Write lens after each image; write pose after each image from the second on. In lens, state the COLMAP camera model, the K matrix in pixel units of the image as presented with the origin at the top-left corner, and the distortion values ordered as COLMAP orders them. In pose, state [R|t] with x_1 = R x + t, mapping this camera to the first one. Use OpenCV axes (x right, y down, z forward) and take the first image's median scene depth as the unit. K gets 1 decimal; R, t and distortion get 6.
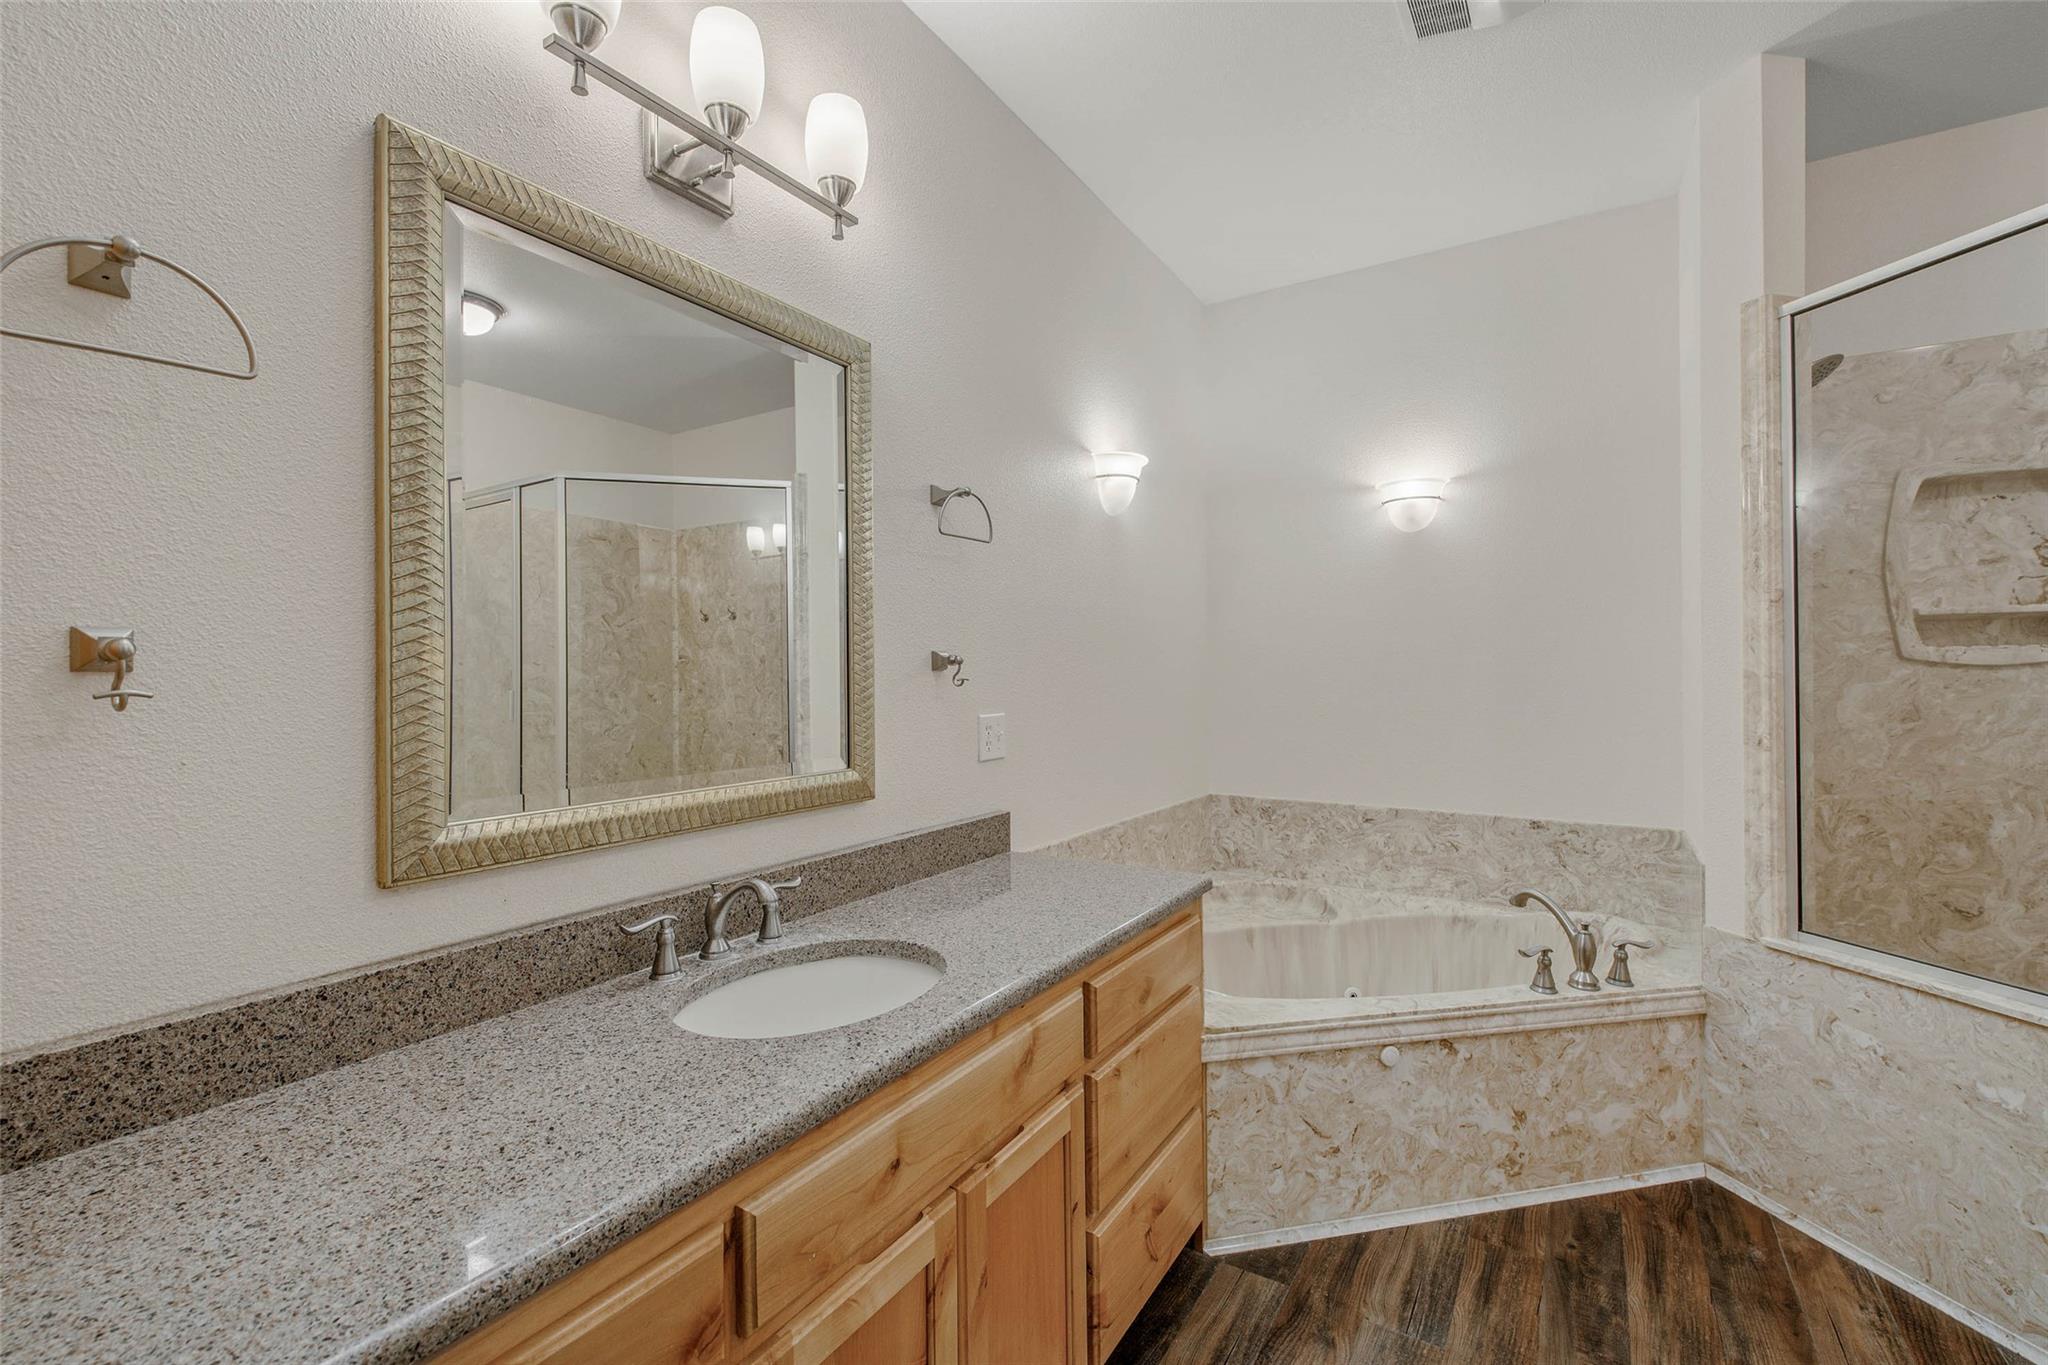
lens RADIAL K [[876.8, 0, 1042.4], [0, 876.8, 678.1], [0, 0, 1]] dist [0.013258, -0.008418]
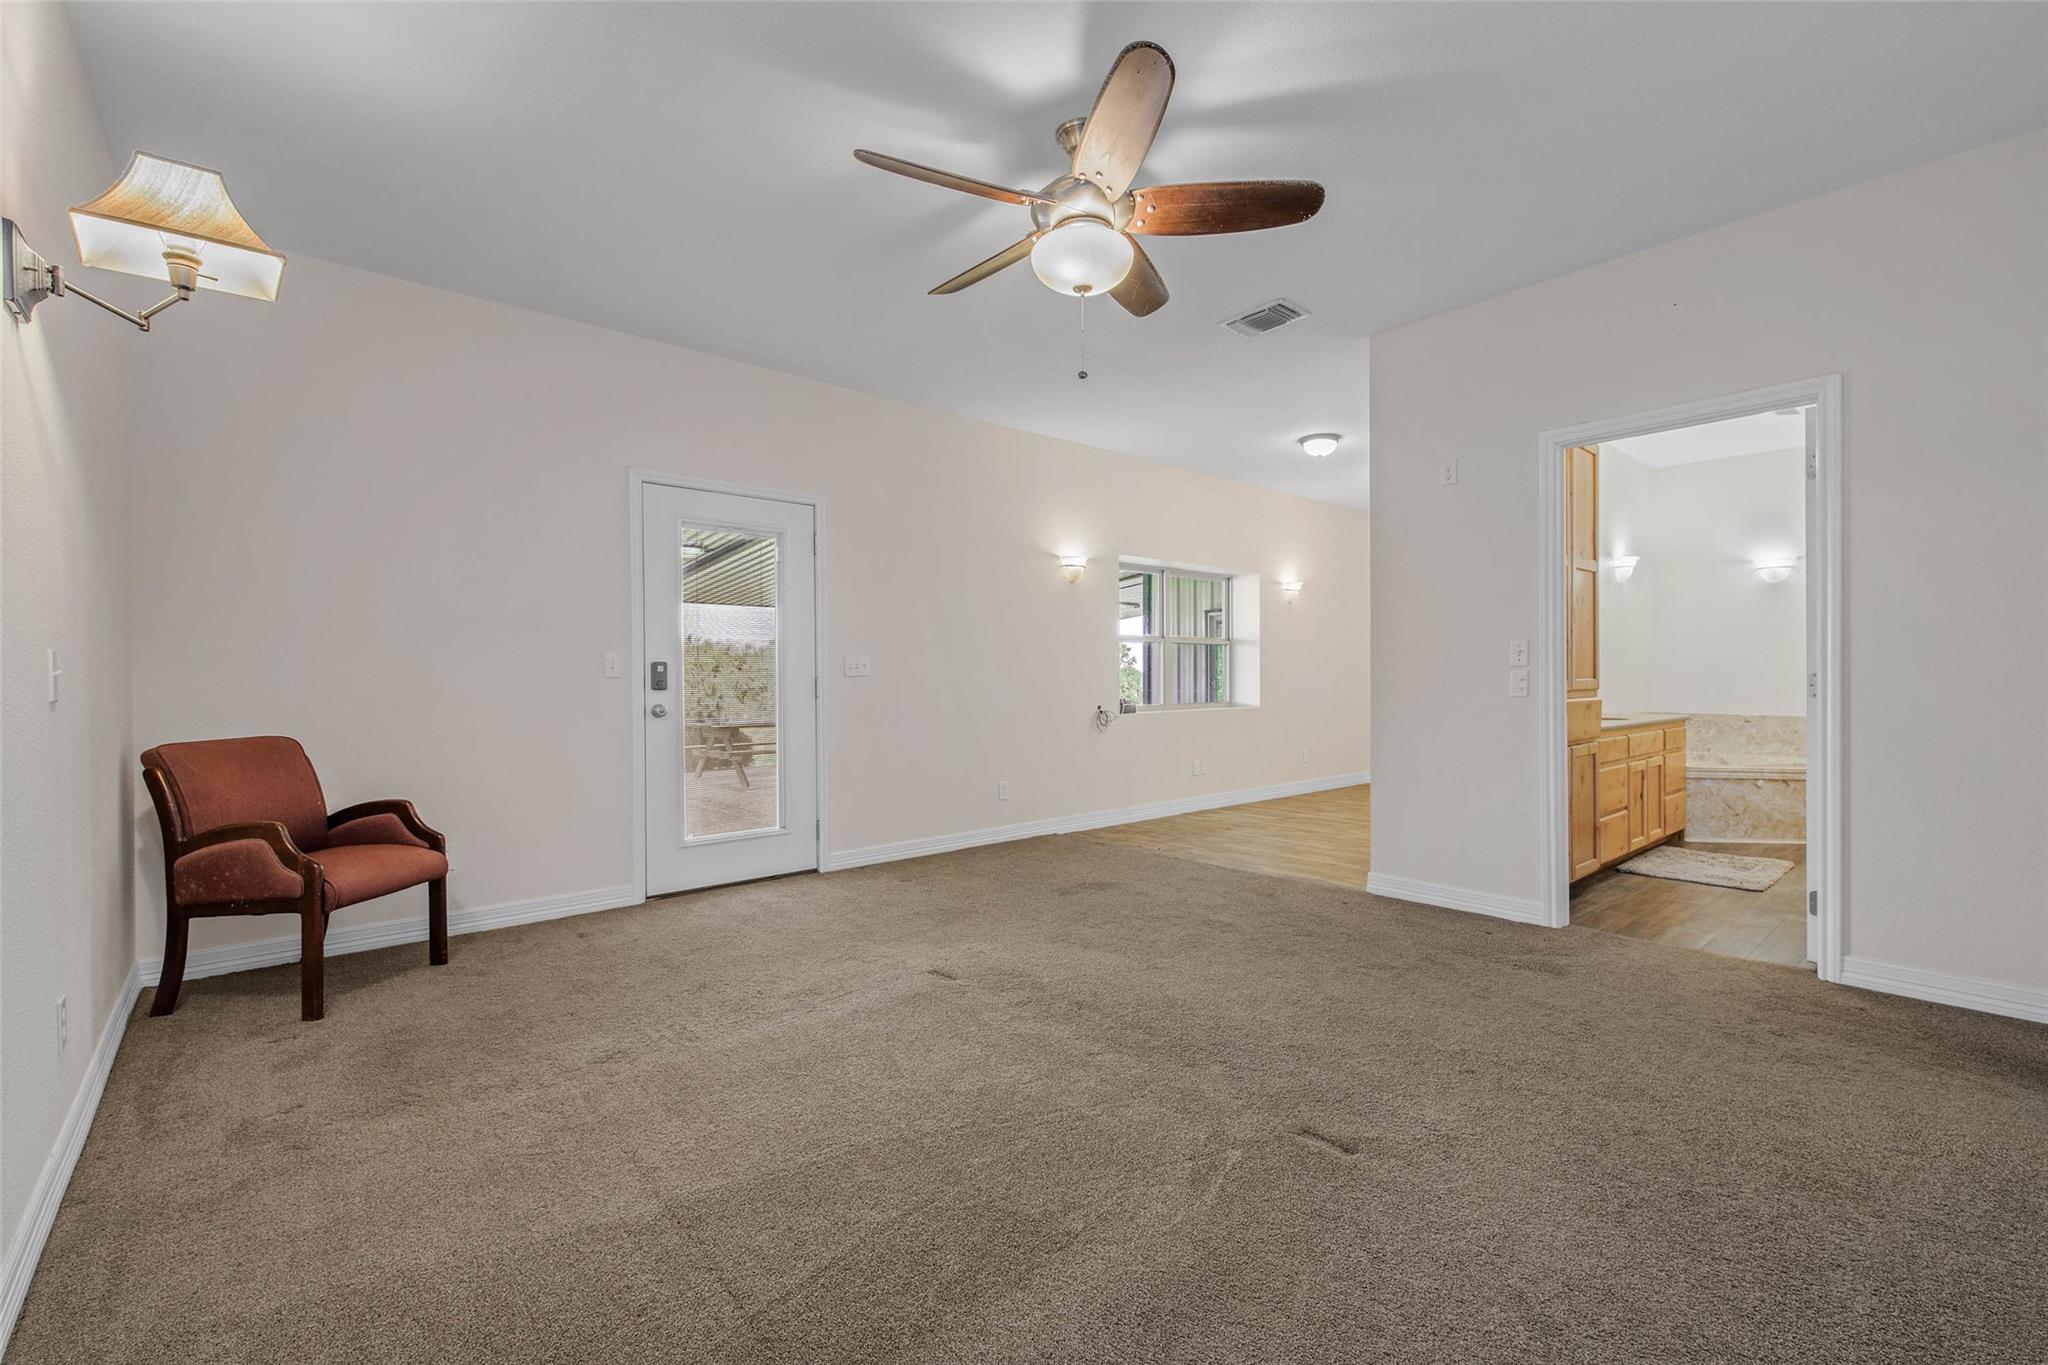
lens RADIAL K [[876.8, 0, 1034.8], [0, 876.8, 679.0], [0, 0, 1]] dist [0.013258, -0.008418]
pose [[0.954038, 0.011841, -0.299451, -2.296921], [-0.009976, 0.999920, 0.007758, 0.226241], [0.299519, -0.004414, 0.954080, -5.590508]]
